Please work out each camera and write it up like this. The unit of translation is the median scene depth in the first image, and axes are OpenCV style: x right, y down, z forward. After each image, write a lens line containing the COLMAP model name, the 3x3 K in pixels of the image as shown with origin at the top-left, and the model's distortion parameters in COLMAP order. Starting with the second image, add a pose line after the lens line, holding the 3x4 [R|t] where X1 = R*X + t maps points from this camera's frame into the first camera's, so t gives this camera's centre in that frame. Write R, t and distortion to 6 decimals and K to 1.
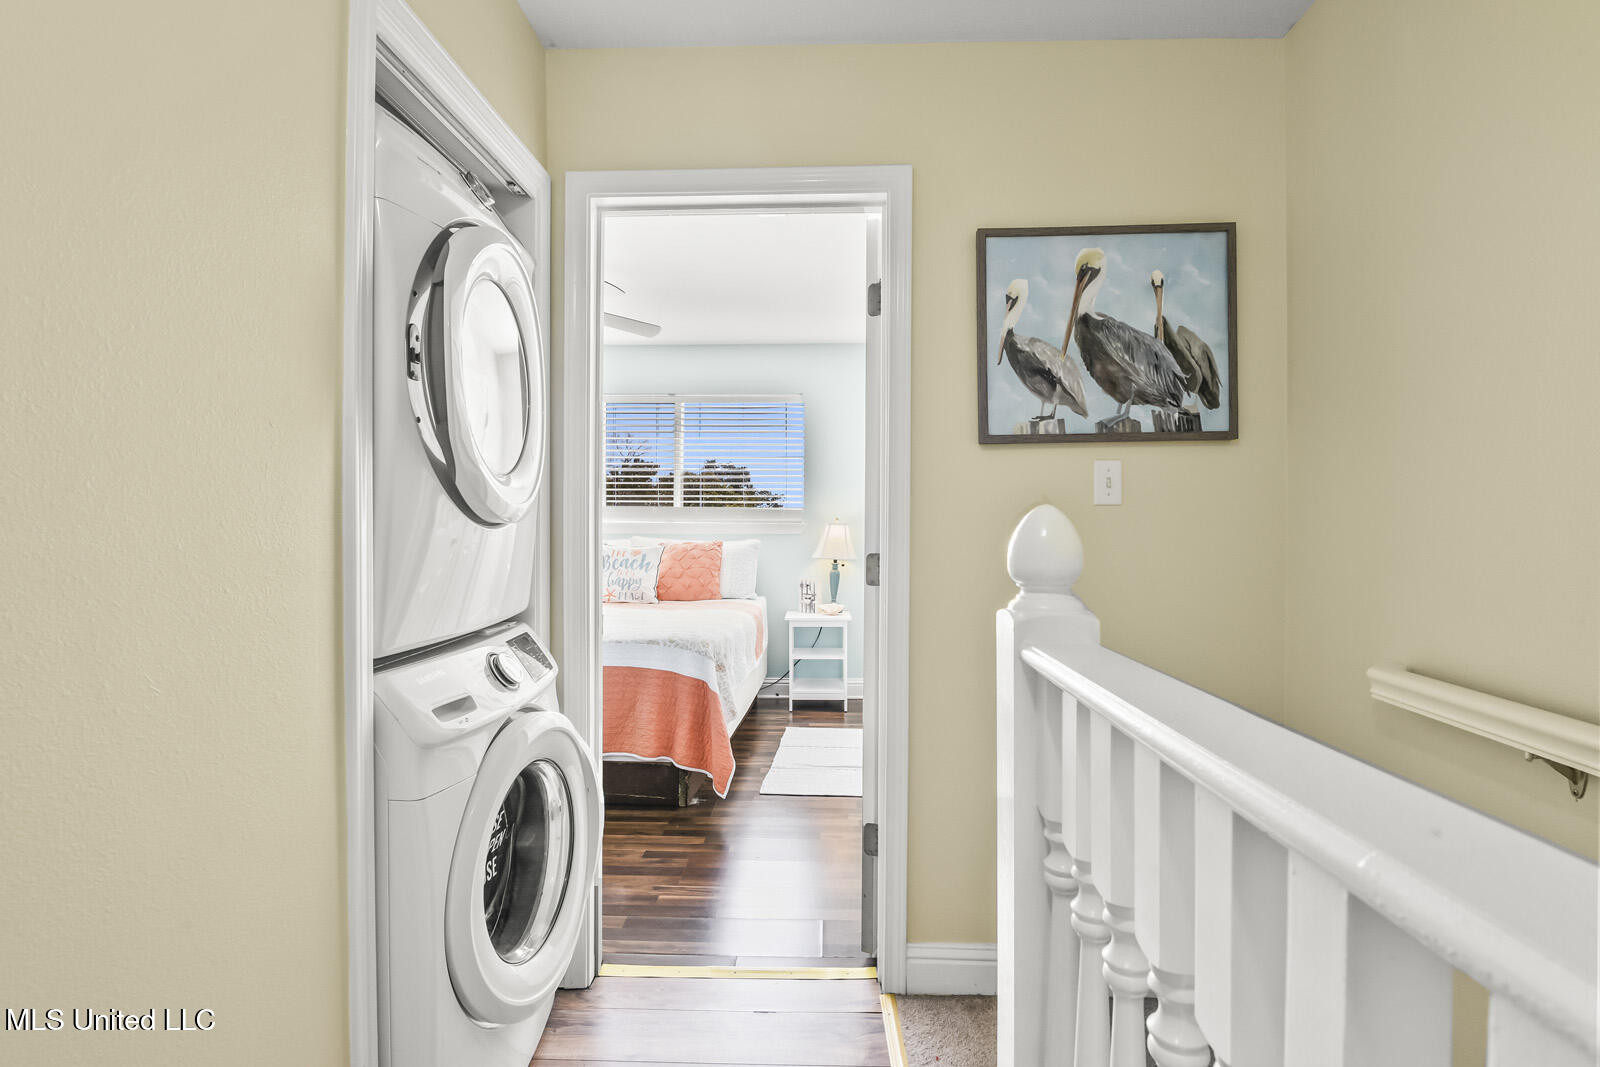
lens RADIAL K [[829.6, 0, 800.1], [0, 829.6, 531.5], [0, 0, 1]] dist [-0.003430, -0.002937]
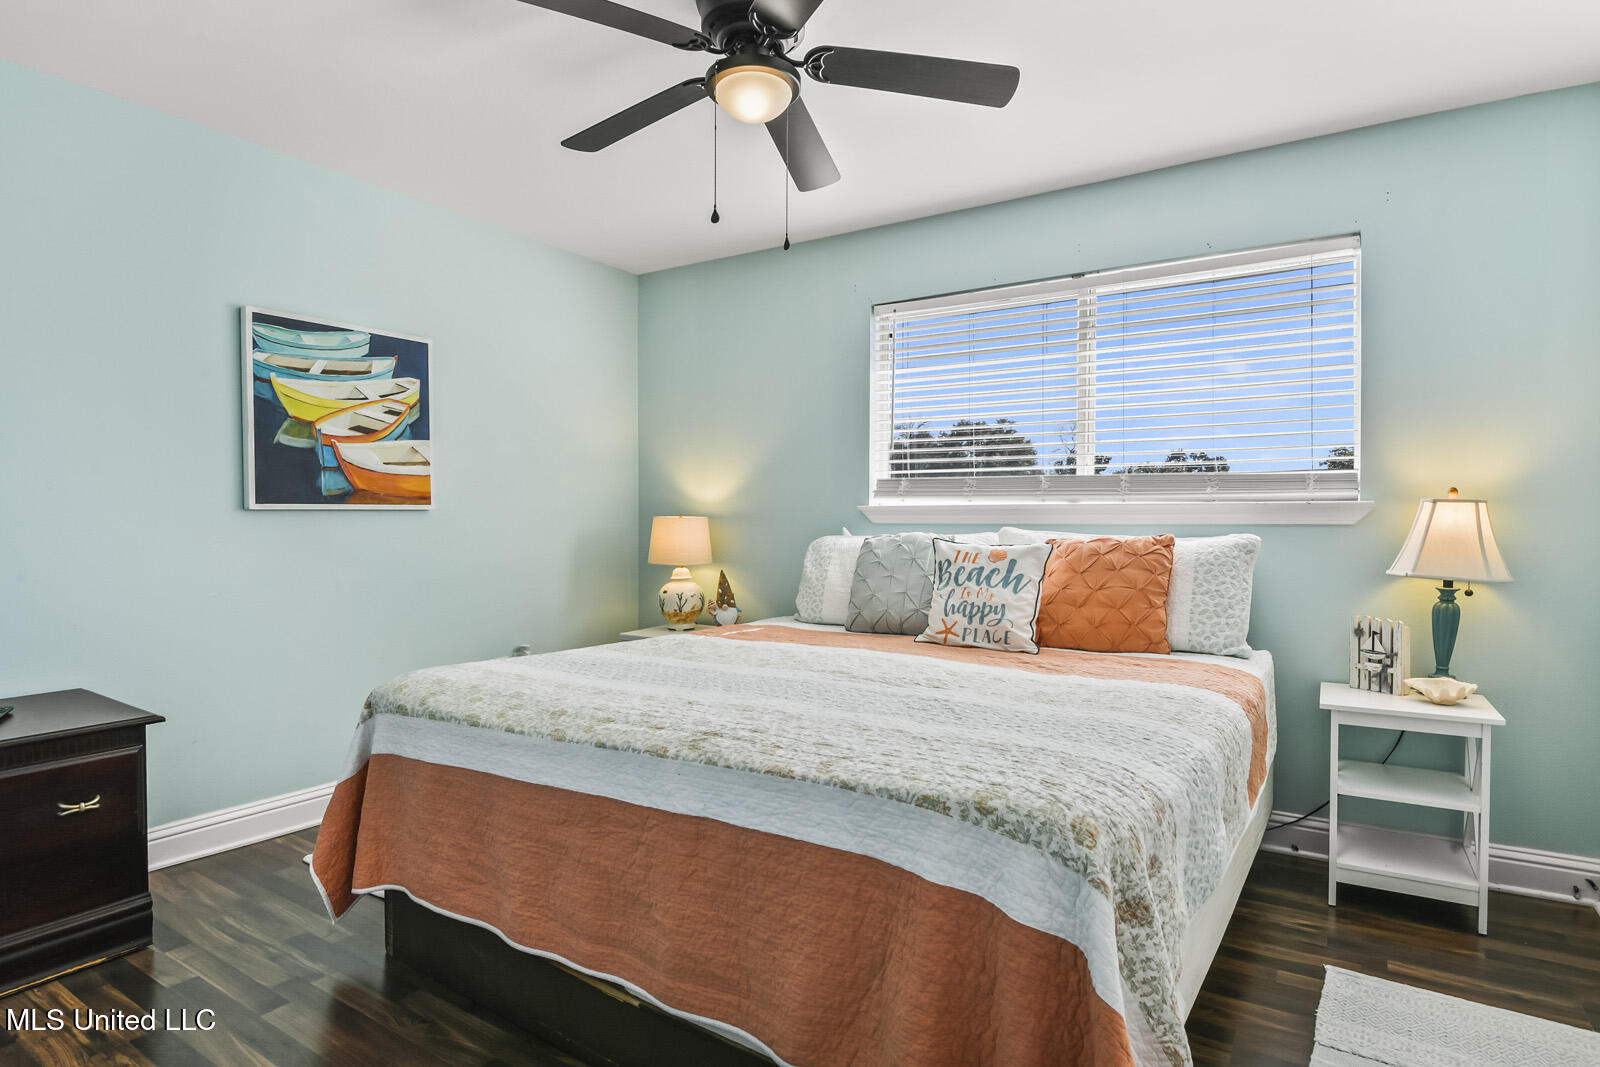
lens RADIAL K [[829.6, 0, 785.7], [0, 829.6, 538.6], [0, 0, 1]] dist [-0.003430, -0.002937]
pose [[0.849433, 0.008882, -0.527622, -0.029522], [-0.005979, 0.999956, 0.007208, 0.010948], [0.527663, -0.002968, 0.849449, 0.463672]]
